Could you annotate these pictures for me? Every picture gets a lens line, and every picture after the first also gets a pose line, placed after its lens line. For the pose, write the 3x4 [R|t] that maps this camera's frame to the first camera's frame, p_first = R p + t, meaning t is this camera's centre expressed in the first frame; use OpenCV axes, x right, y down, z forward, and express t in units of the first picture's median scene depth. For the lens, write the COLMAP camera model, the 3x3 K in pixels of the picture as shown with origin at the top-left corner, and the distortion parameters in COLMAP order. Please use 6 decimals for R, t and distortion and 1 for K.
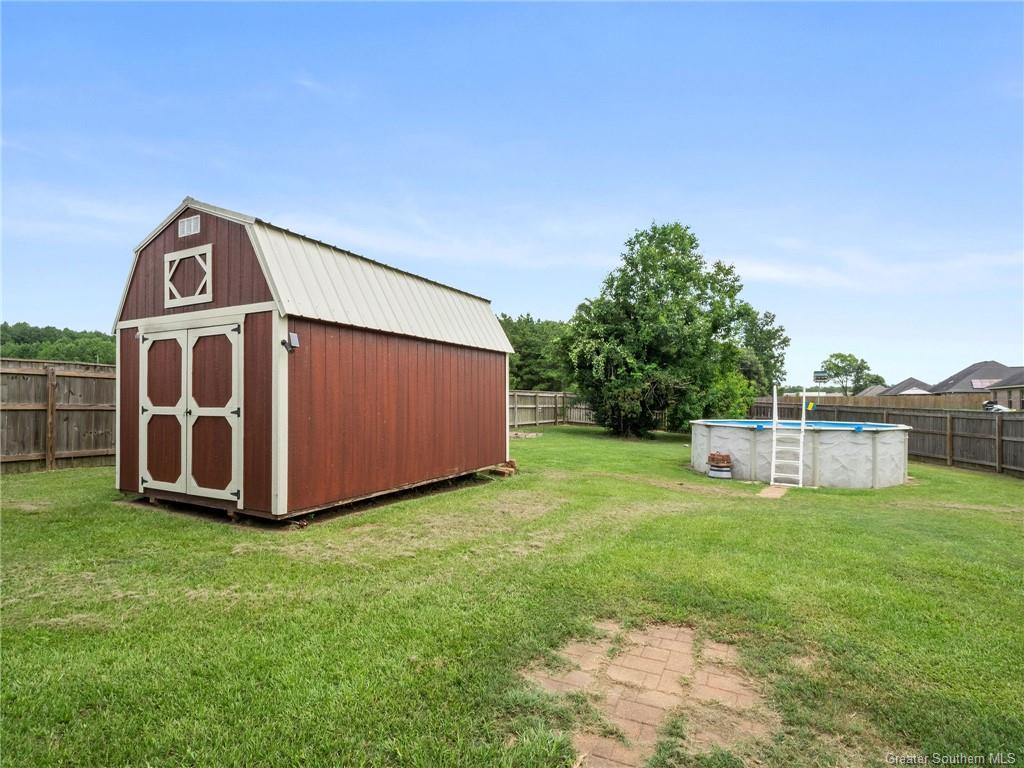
lens RADIAL K [[501.8, 0, 532.0], [0, 501.8, 397.8], [0, 0, 1]] dist [-0.017921, 0.003948]
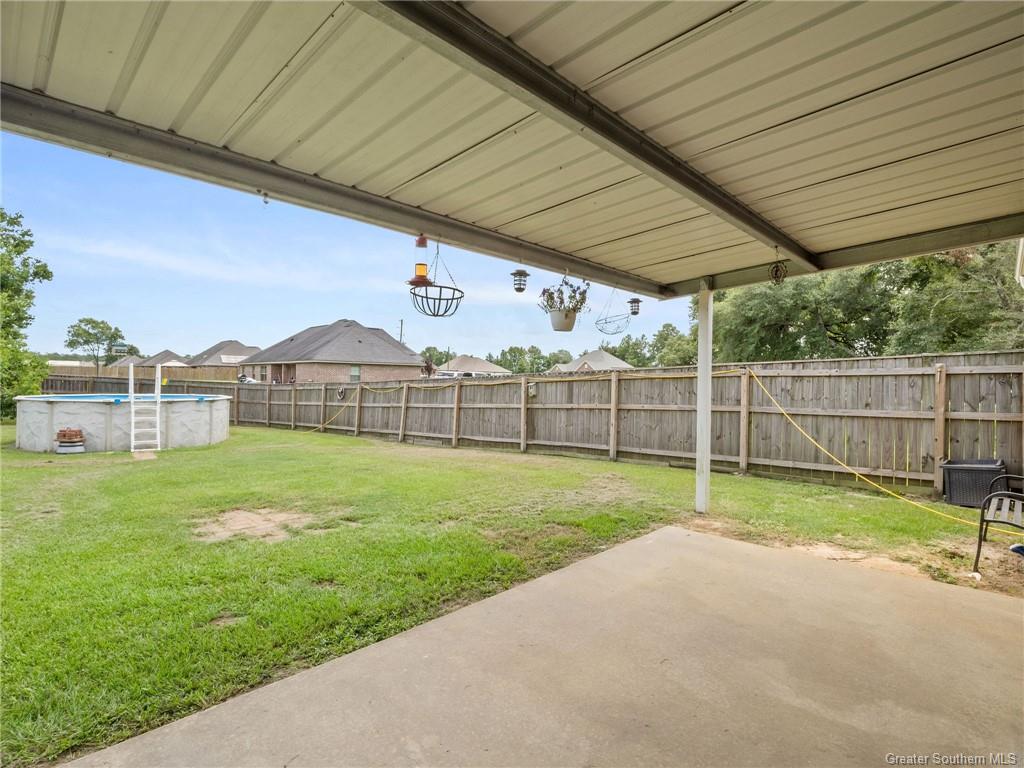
lens RADIAL K [[501.8, 0, 515.8], [0, 501.8, 380.0], [0, 0, 1]] dist [-0.017921, 0.003948]
pose [[0.293598, -0.000318, 0.955929, -0.313162], [-0.022226, 0.999727, 0.007159, -0.013315], [-0.955670, -0.023348, 0.293511, -0.136627]]
